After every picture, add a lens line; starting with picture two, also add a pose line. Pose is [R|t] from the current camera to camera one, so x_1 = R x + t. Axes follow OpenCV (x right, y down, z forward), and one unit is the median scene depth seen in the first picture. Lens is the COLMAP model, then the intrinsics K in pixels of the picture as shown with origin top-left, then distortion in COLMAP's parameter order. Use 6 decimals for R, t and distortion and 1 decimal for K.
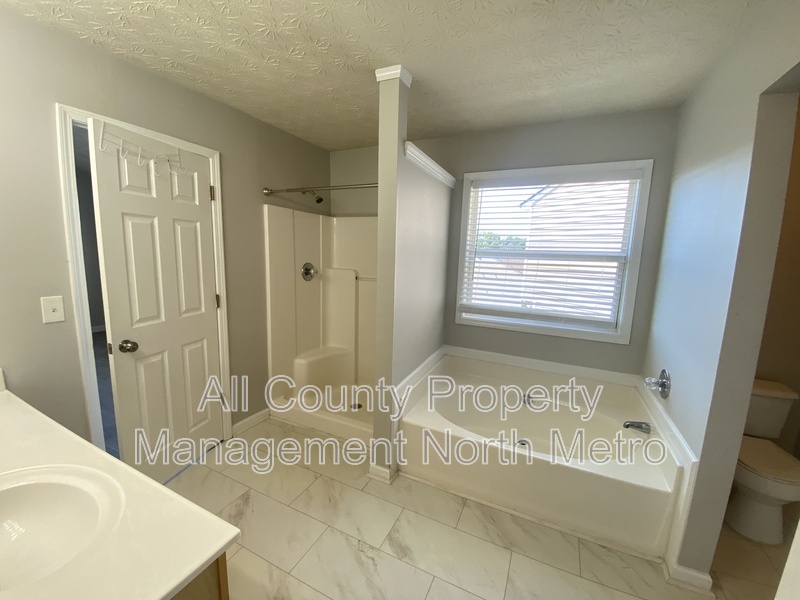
lens RADIAL K [[328.5, 0, 394.5], [0, 328.5, 300.1], [0, 0, 1]] dist [0.000245, -0.000093]
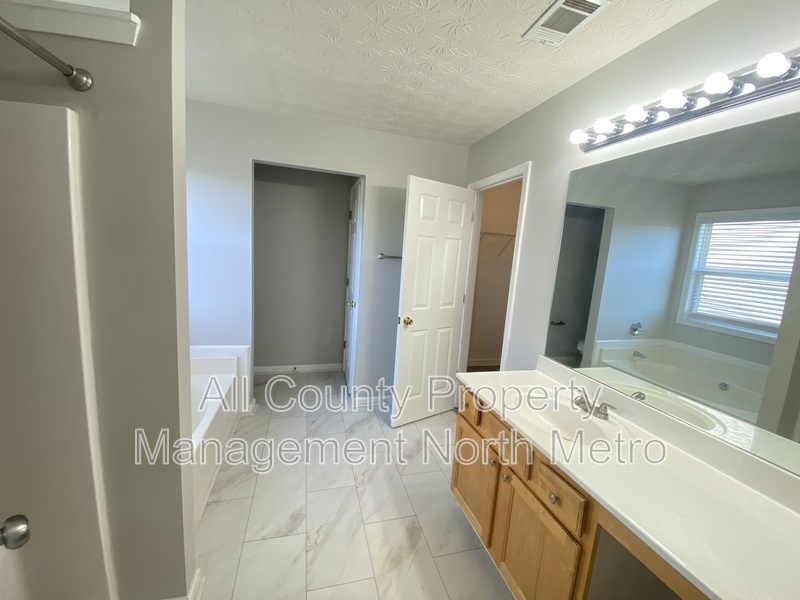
lens RADIAL K [[328.5, 0, 394.5], [0, 328.5, 300.1], [0, 0, 1]] dist [0.000245, -0.000093]
pose [[-0.657668, -0.183614, 0.730588, -0.861373], [0.024993, 0.963987, 0.264772, -0.226426], [-0.752893, 0.192392, -0.629395, 1.303770]]
